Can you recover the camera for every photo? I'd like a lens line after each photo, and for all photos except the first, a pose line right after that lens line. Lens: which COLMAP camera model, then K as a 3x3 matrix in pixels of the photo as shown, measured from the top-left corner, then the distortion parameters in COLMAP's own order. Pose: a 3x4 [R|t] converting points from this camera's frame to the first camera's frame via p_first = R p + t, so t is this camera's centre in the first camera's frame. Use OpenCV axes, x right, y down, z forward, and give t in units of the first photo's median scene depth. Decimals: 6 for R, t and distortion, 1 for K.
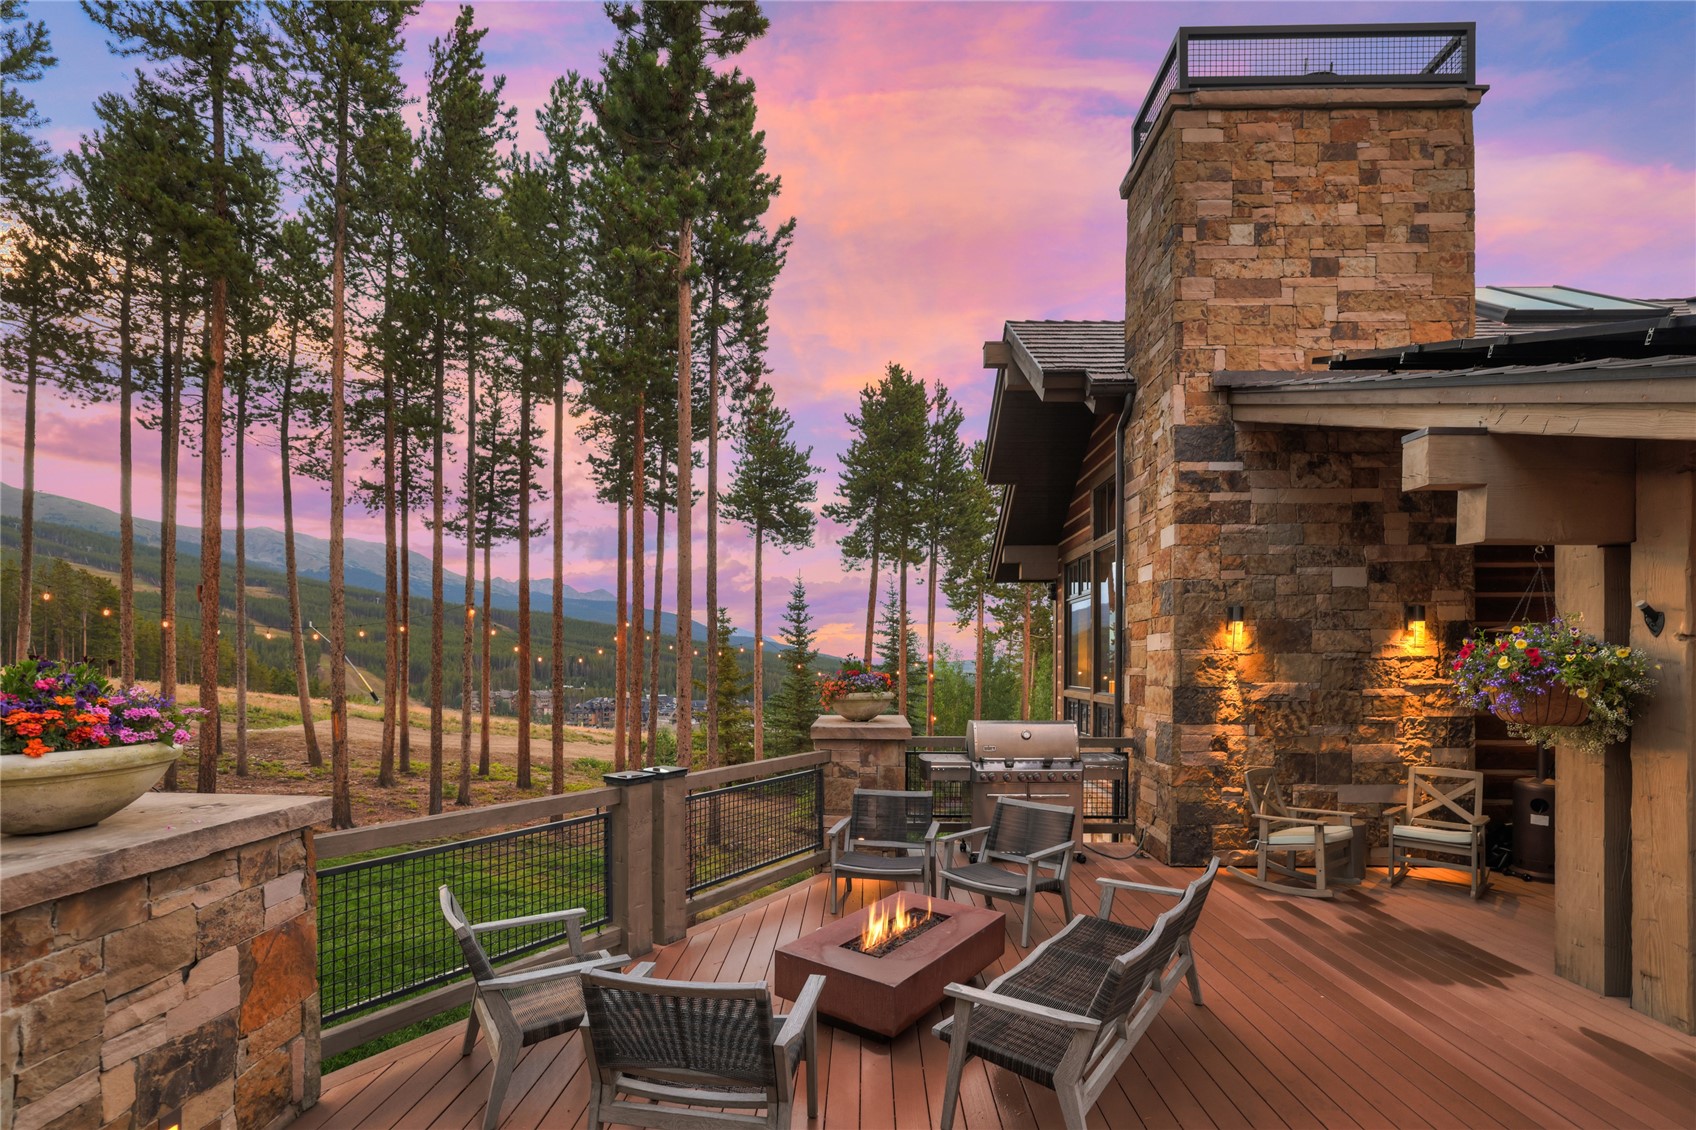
lens RADIAL K [[755.2, 0, 844.4], [0, 755.2, 641.8], [0, 0, 1]] dist [-0.002963, 0.000028]
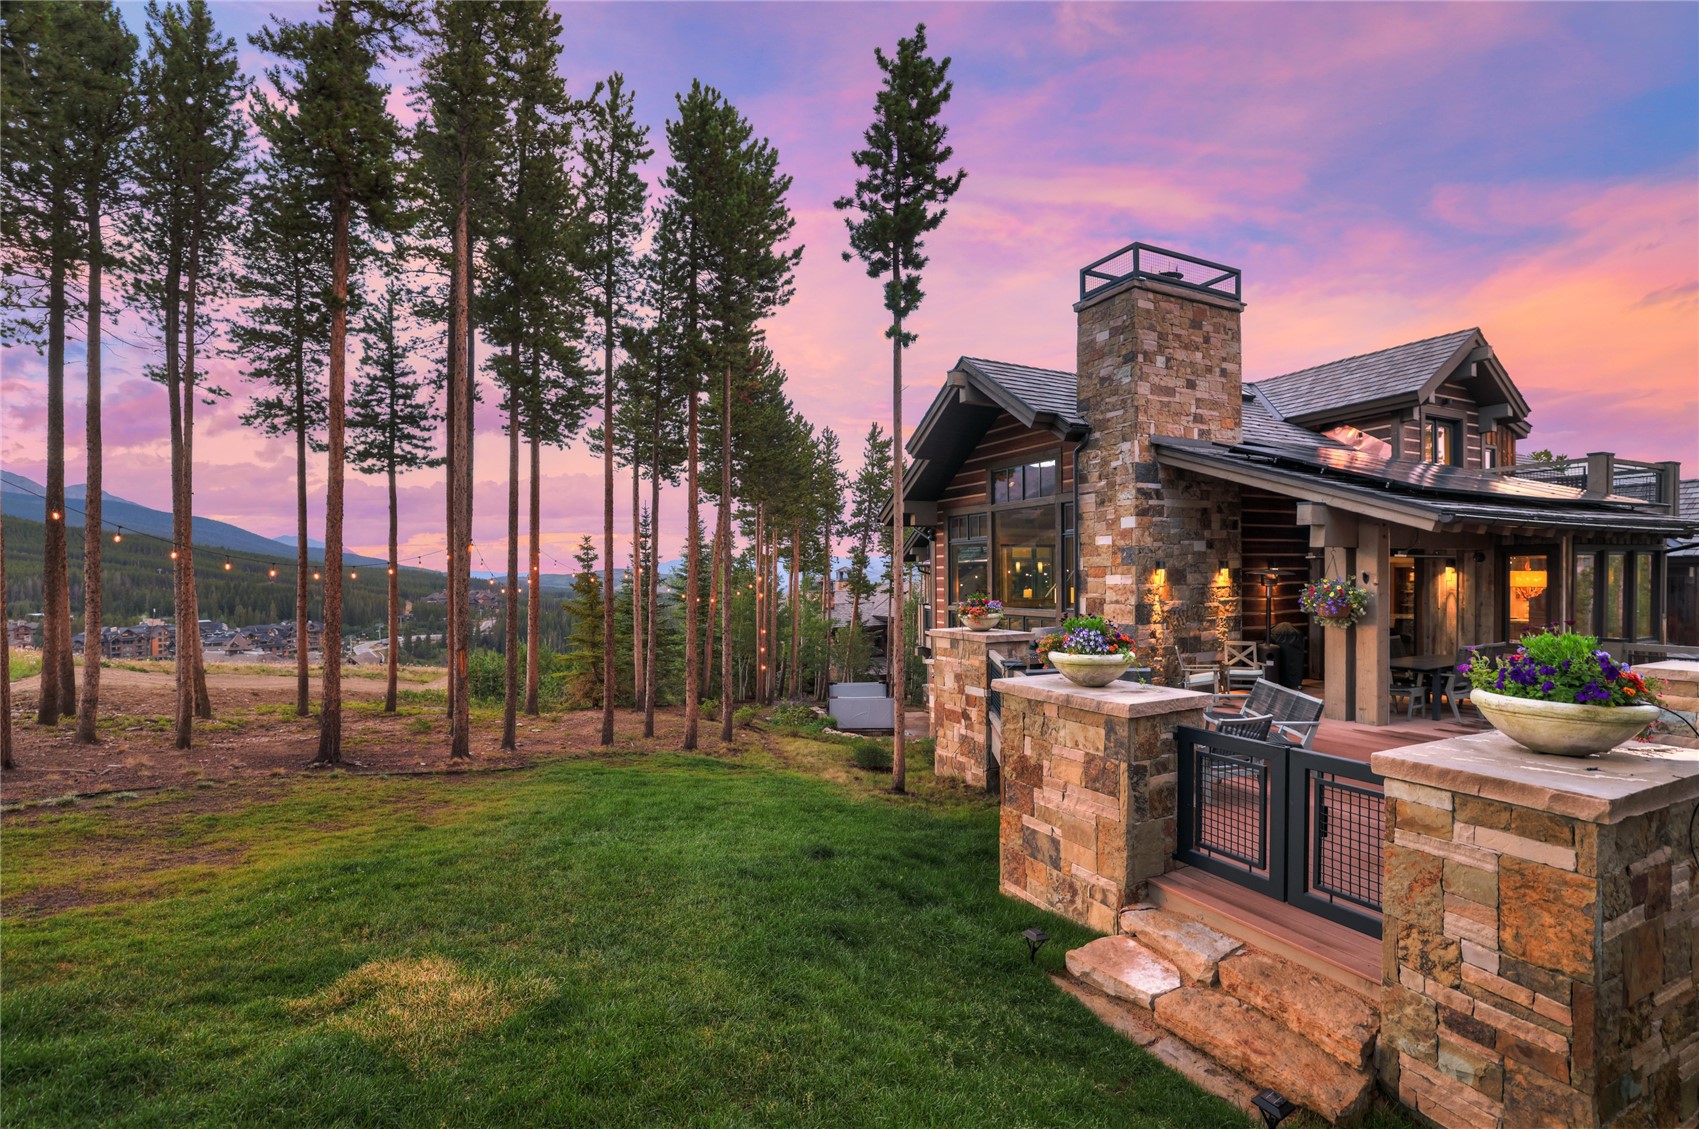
lens RADIAL K [[755.4, 0, 849.5], [0, 755.4, 564.5], [0, 0, 1]] dist [-0.000490, -0.000034]
pose [[0.882991, -0.003172, 0.469379, -1.039857], [-0.002743, 0.999925, 0.011917, -0.058577], [-0.469382, -0.011810, 0.882916, -0.297806]]
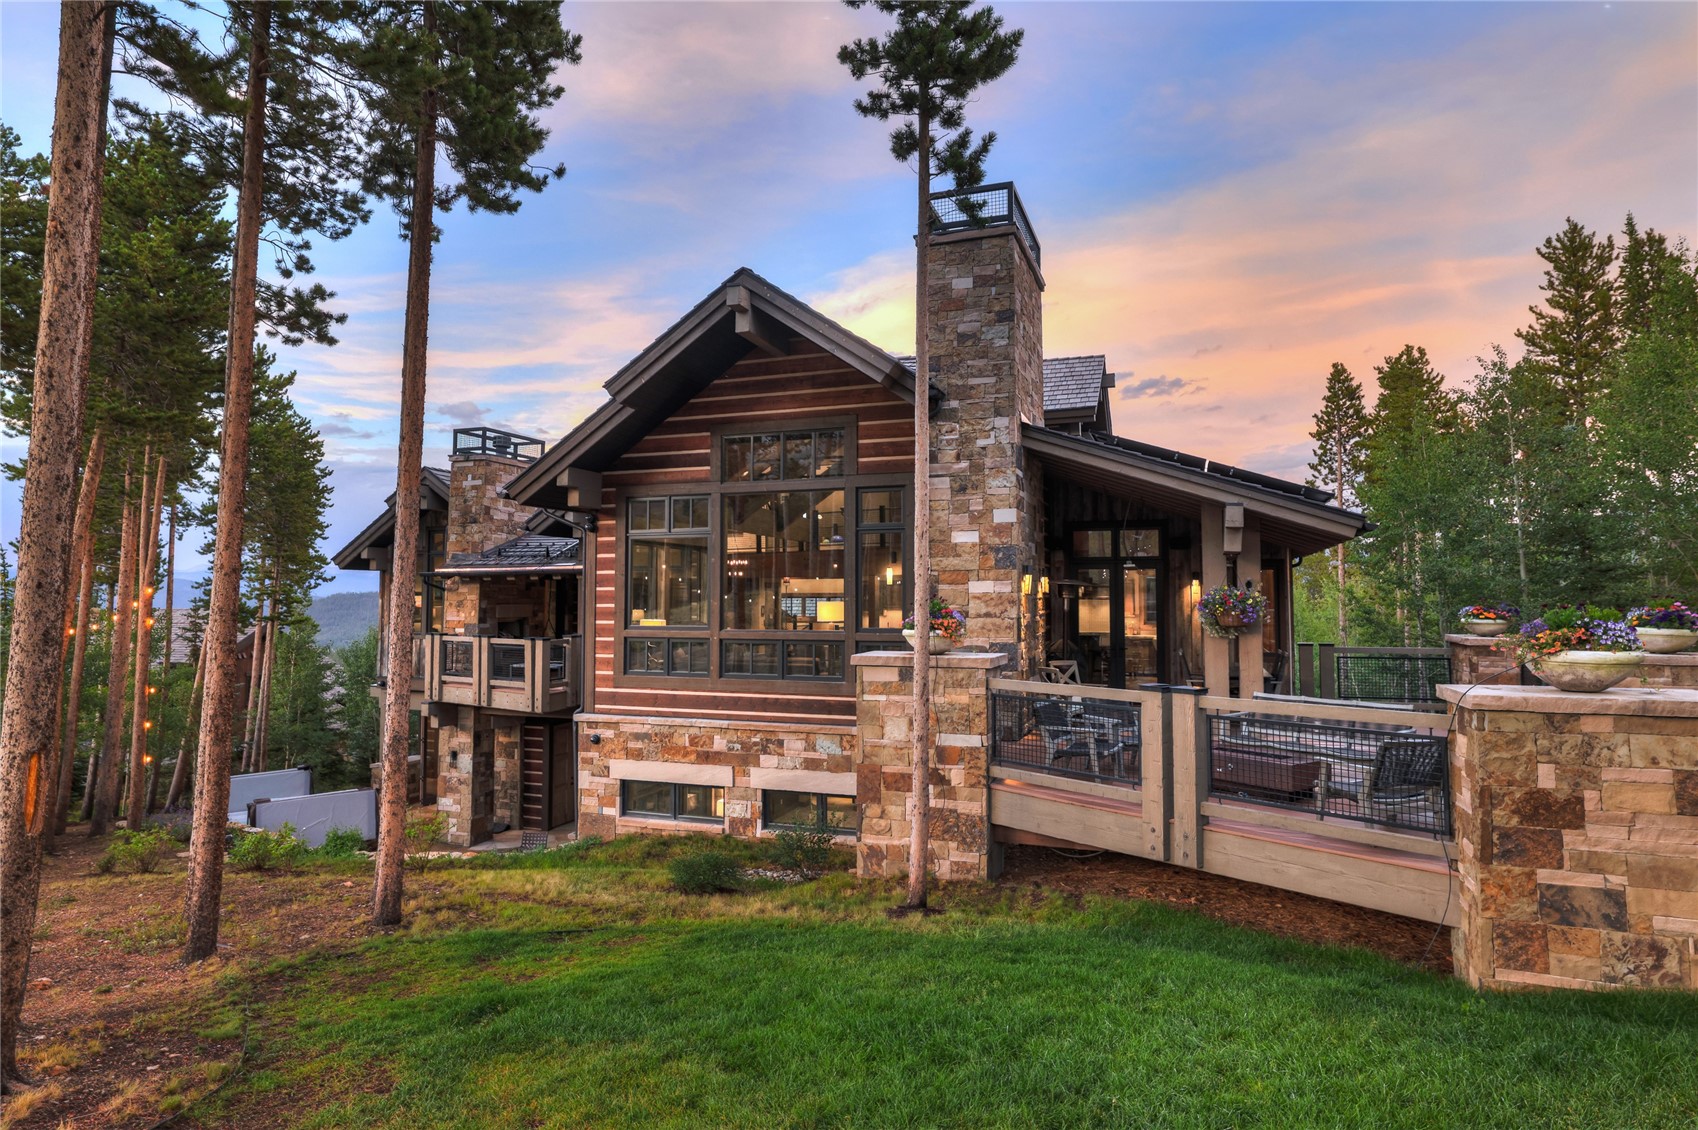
lens RADIAL K [[975.0, 0, 850.7], [0, 975.0, 518.0], [0, 0, 1]] dist [-0.002654, 0.012388]
pose [[0.332201, 0.075749, 0.940162, -1.485237], [-0.023488, 0.997125, -0.072039, 0.009535], [-0.942916, 0.001849, 0.333025, 0.665484]]
